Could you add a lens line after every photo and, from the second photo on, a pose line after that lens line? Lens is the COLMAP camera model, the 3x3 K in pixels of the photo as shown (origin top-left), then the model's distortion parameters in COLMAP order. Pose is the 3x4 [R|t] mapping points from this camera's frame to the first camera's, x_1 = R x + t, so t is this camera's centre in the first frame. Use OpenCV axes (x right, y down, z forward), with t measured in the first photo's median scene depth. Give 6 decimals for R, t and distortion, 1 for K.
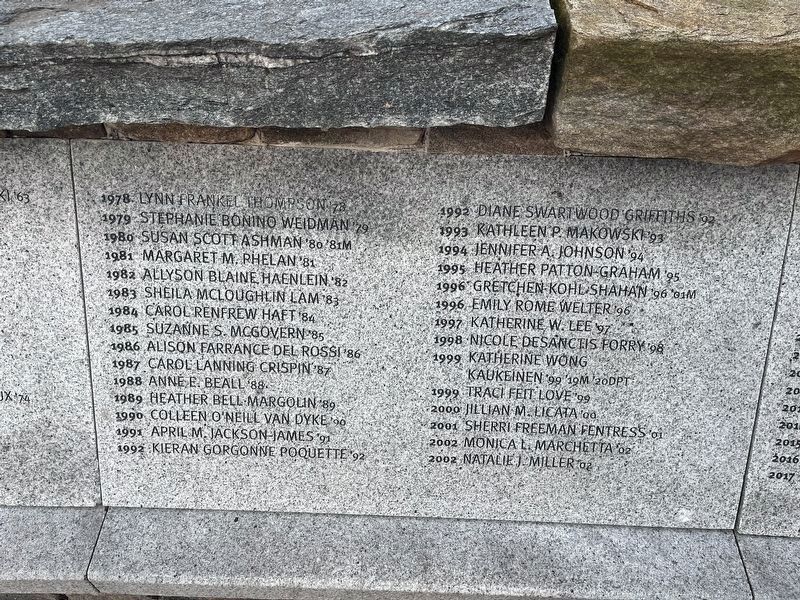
lens RADIAL K [[608.9, 0, 372.9], [0, 608.9, 312.5], [0, 0, 1]] dist [0.065593, -0.068268]
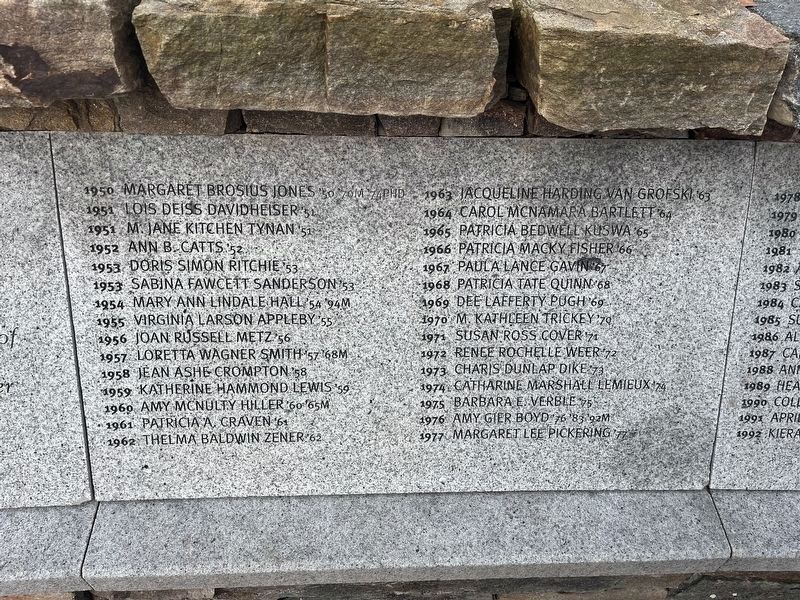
lens RADIAL K [[608.9, 0, 396.4], [0, 608.9, 298.2], [0, 0, 1]] dist [0.065593, -0.068268]
pose [[0.997755, -0.002293, 0.066926, -1.153362], [0.002452, 0.999994, -0.002289, -0.010448], [-0.066921, 0.002448, 0.997755, -0.015029]]
